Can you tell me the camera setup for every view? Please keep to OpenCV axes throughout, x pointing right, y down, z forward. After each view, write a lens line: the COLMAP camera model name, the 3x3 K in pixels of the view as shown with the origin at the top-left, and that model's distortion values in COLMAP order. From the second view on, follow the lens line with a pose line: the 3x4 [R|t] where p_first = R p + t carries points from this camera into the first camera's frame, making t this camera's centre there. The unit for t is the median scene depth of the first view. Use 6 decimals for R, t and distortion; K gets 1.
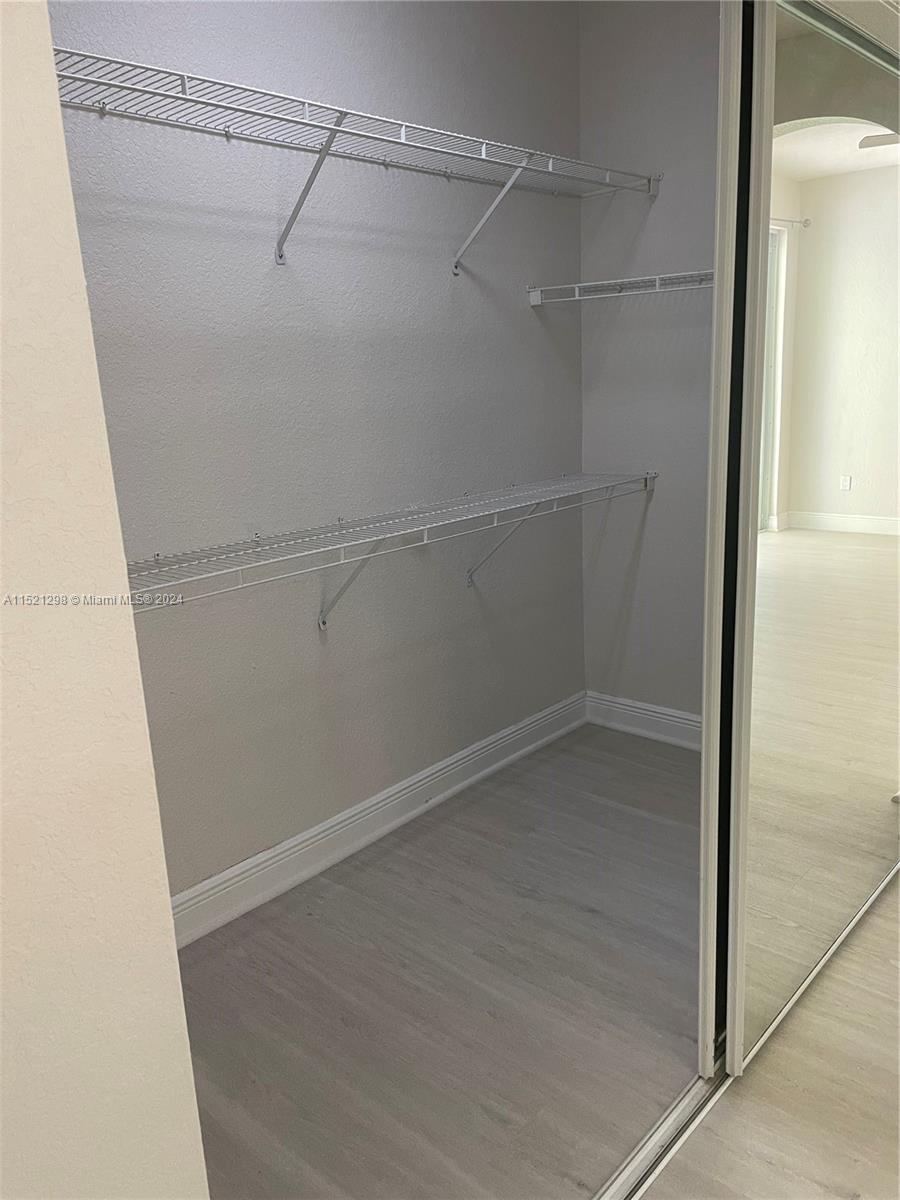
lens RADIAL K [[906.5, 0, 454.6], [0, 906.5, 611.3], [0, 0, 1]] dist [0.090965, -0.125836]
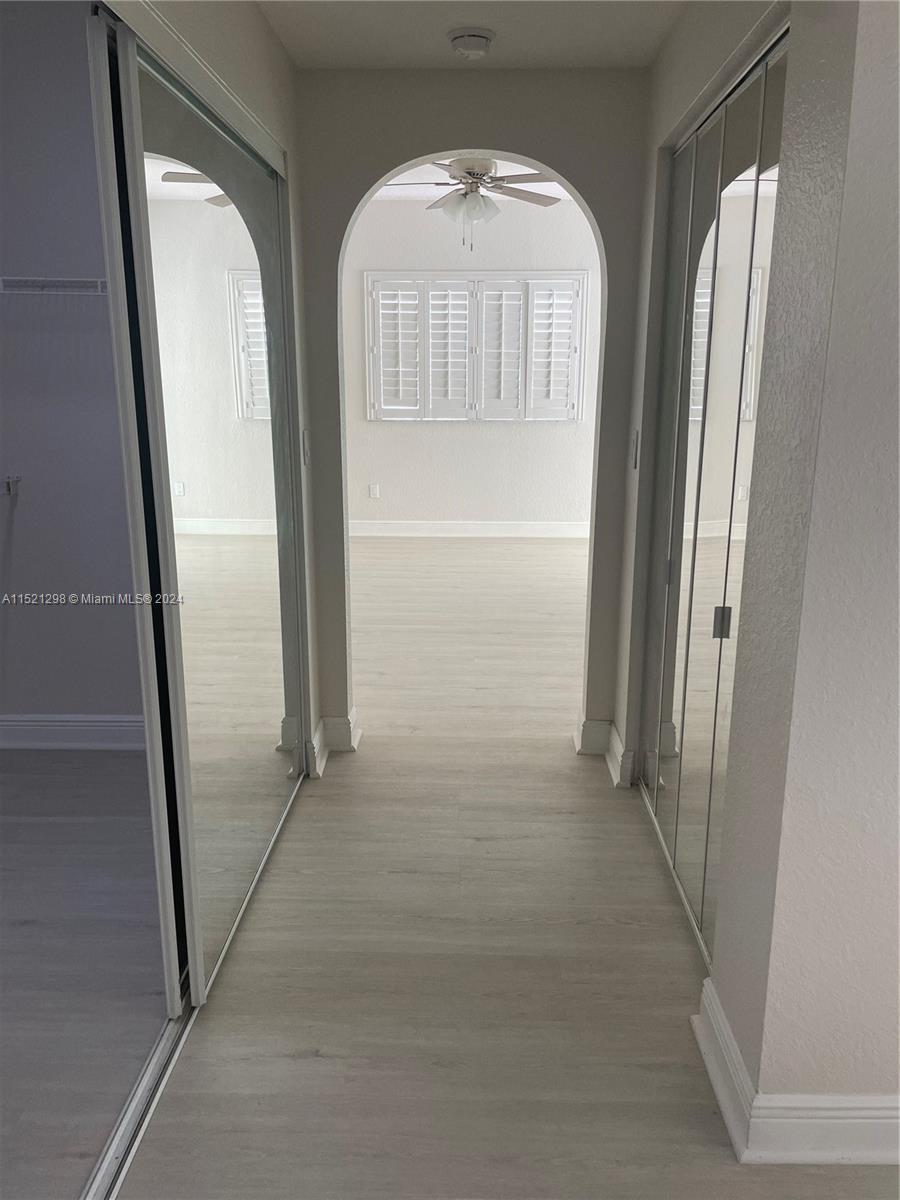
lens RADIAL K [[885.3, 0, 450.0], [0, 885.3, 600.0], [0, 0, 1]] dist [0.083672, 0.000080]
pose [[0.767987, -0.141955, 0.624536, -0.077552], [0.155599, 0.987267, 0.033064, 0.032344], [-0.621277, 0.071785, 0.780296, -0.075075]]
